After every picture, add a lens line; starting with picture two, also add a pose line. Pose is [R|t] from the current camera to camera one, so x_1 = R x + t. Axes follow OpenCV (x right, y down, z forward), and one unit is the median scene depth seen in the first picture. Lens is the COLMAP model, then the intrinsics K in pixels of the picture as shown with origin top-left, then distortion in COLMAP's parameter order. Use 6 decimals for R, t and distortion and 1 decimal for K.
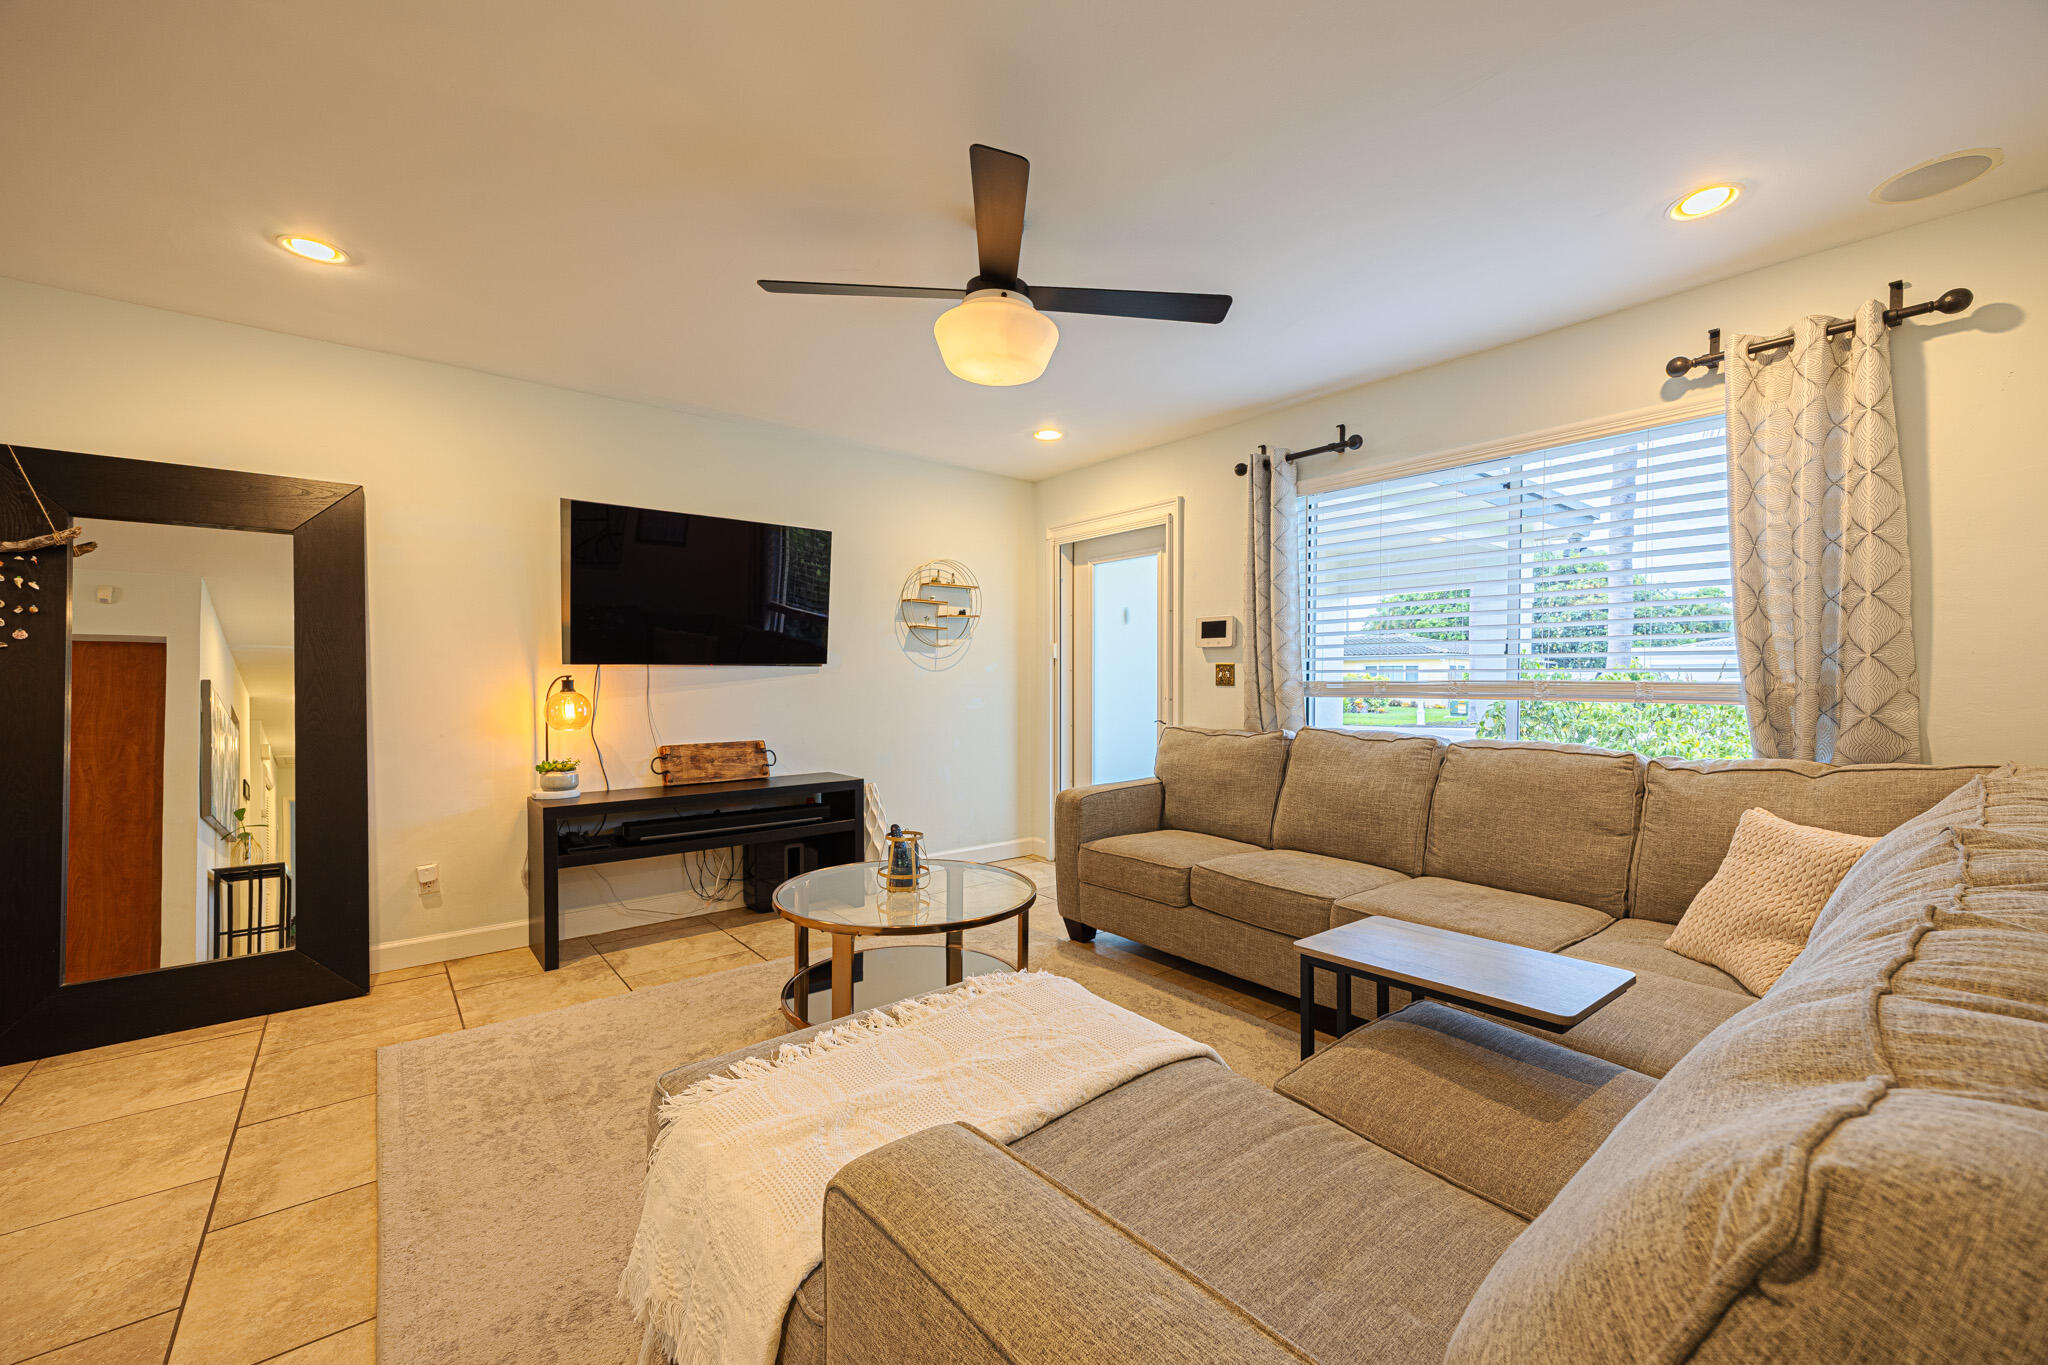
lens RADIAL K [[811.5, 0, 1026.7], [0, 811.5, 686.3], [0, 0, 1]] dist [-0.001212, -0.000580]
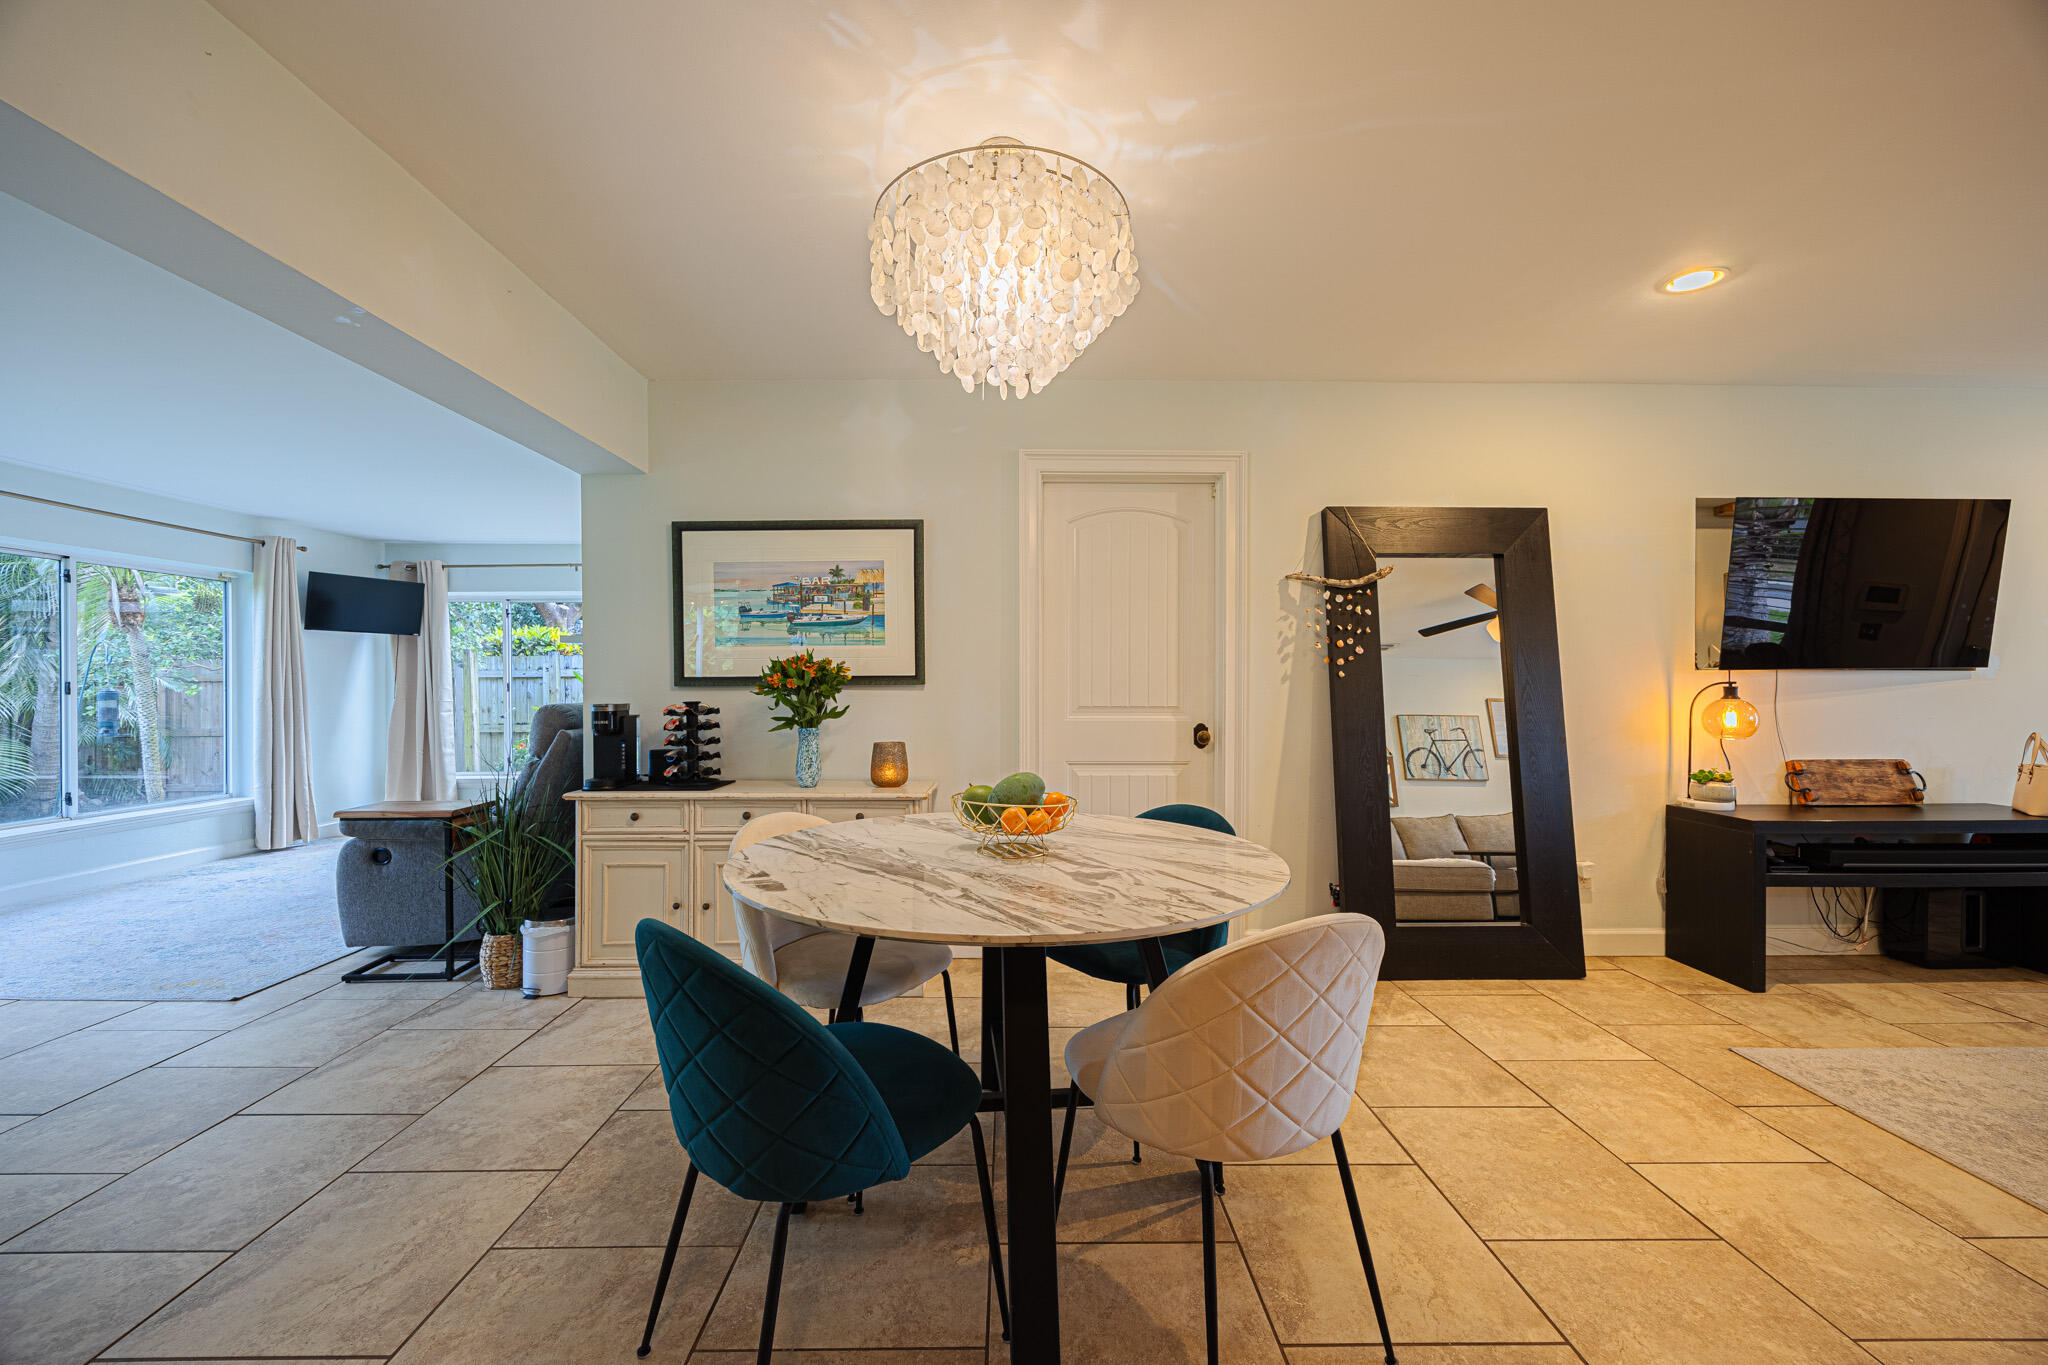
lens RADIAL K [[811.5, 0, 1031.7], [0, 811.5, 675.8], [0, 0, 1]] dist [-0.001212, -0.000580]
pose [[0.779123, 0.006152, -0.626841, -0.546918], [-0.010232, 0.999943, -0.002904, -0.008486], [0.626788, 0.008676, 0.779142, -0.231736]]
